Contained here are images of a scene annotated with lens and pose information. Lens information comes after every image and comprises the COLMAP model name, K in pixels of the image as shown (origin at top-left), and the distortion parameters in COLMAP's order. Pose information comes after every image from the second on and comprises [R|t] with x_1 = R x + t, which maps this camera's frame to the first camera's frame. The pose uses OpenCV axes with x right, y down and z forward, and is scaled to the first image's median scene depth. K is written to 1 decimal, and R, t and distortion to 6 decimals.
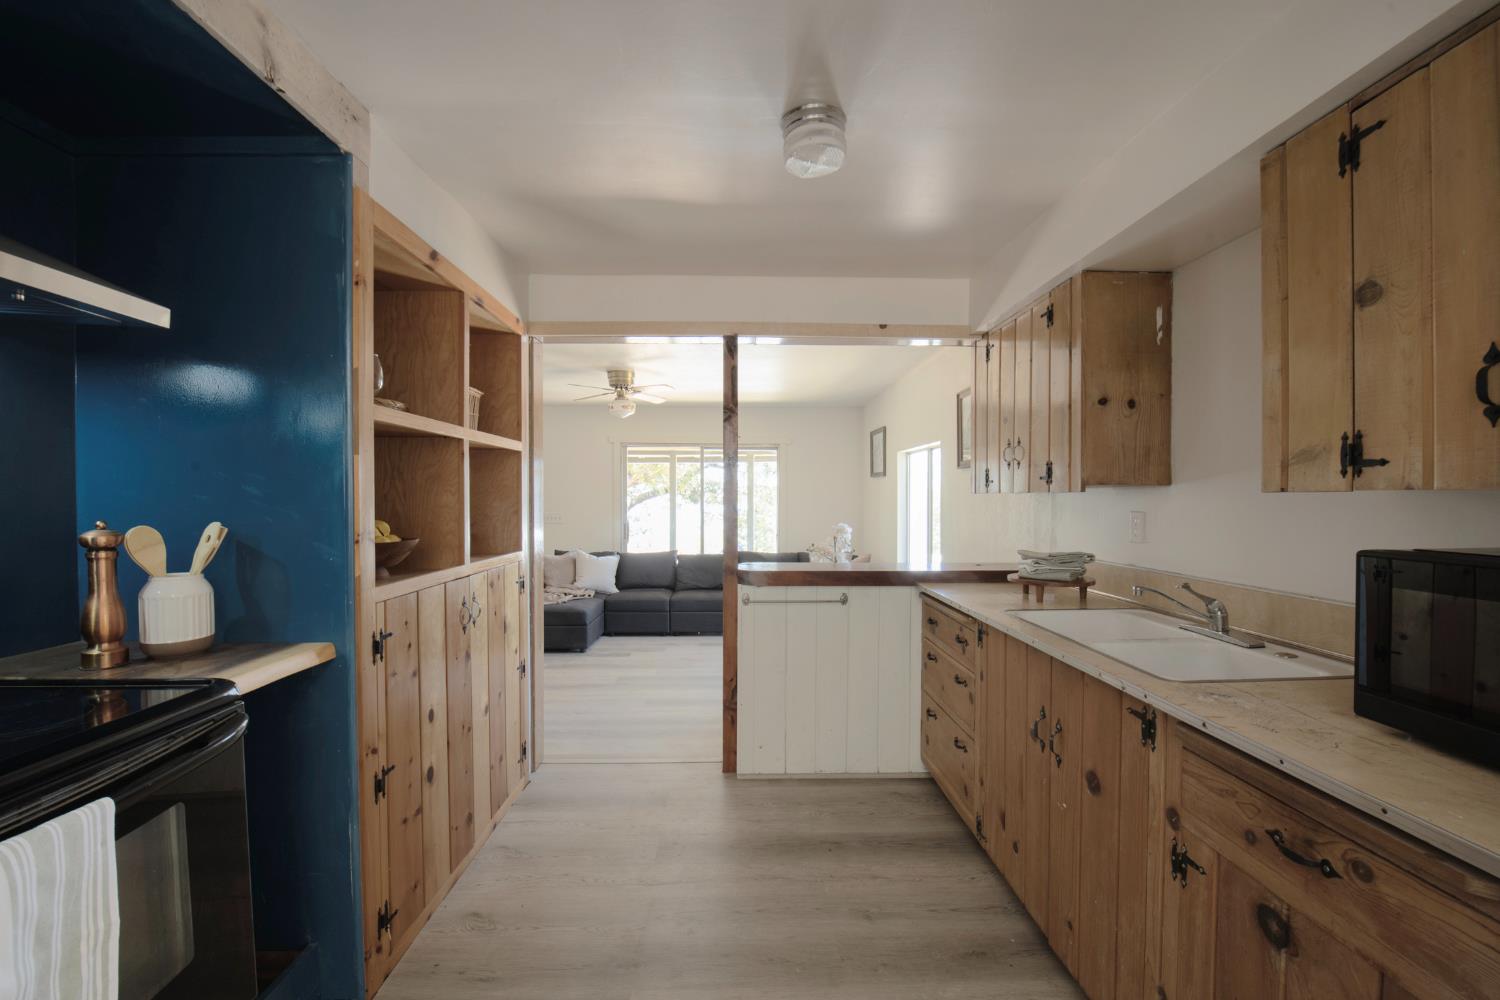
lens RADIAL K [[616.1, 0, 754.7], [0, 616.1, 503.7], [0, 0, 1]] dist [-0.015411, -0.002636]
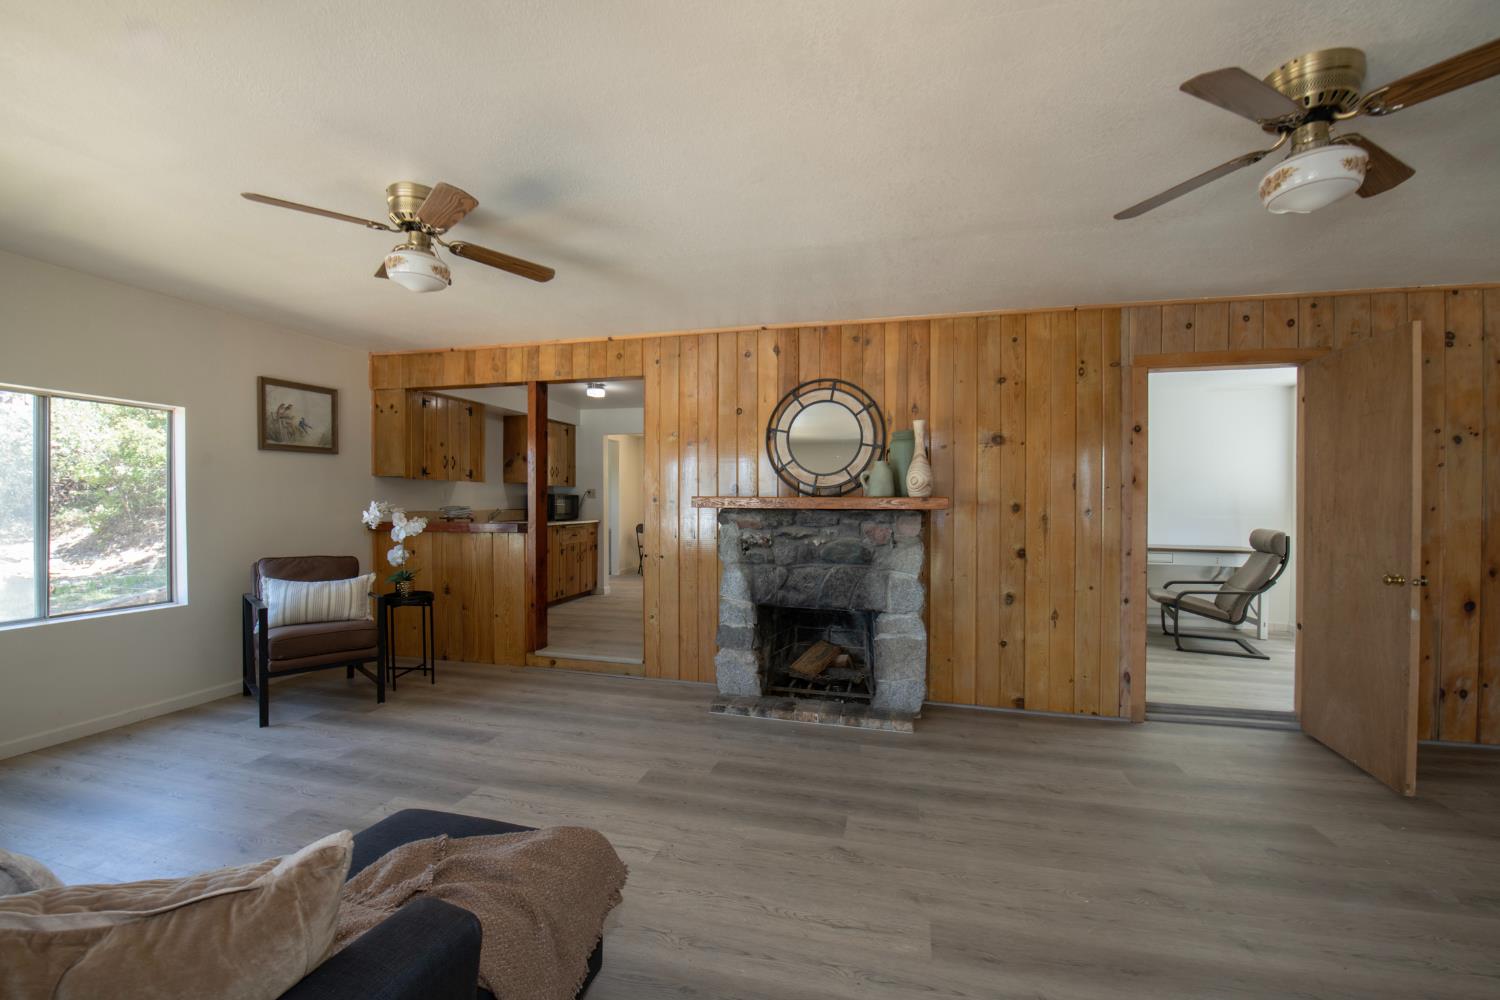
lens RADIAL K [[600.6, 0, 752.4], [0, 600.6, 504.5], [0, 0, 1]] dist [-0.017717, -0.000961]
pose [[-0.961723, -0.008524, 0.273890, -1.518807], [-0.003494, 0.999816, 0.018844, 0.028252], [-0.274000, 0.017166, -0.961576, 3.546753]]
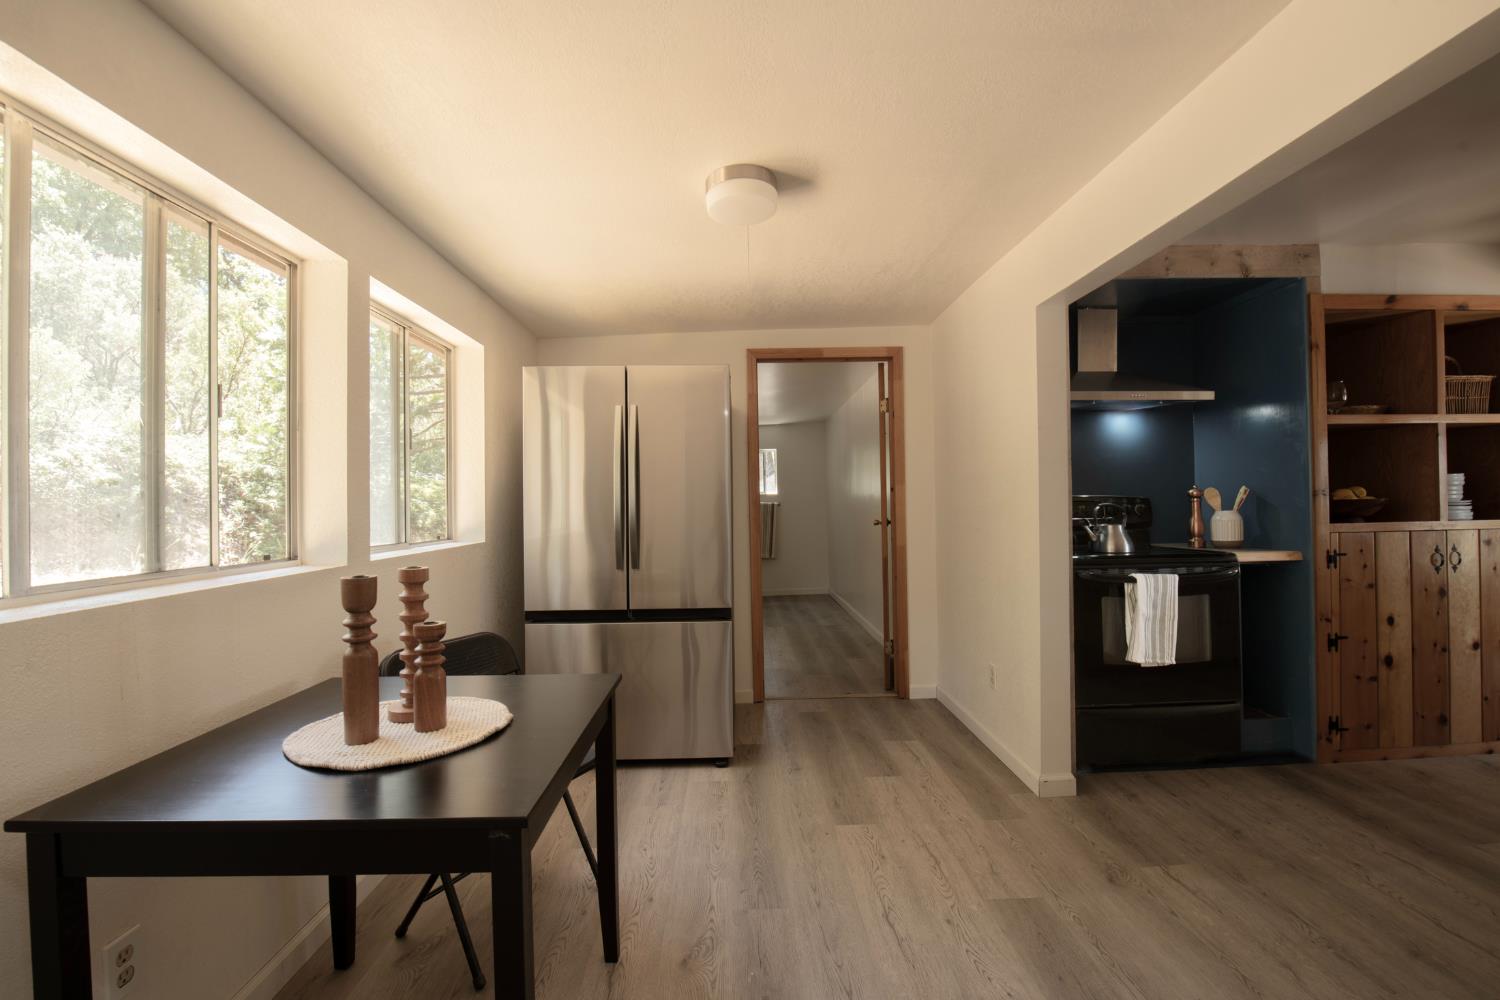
lens RADIAL K [[616.1, 0, 754.7], [0, 616.1, 503.7], [0, 0, 1]] dist [-0.015411, -0.002636]
pose [[0.004352, -0.002976, -0.999986, 0.852467], [0.007285, 0.999969, -0.002944, 0.062032], [0.999964, -0.007272, 0.004374, -0.481982]]
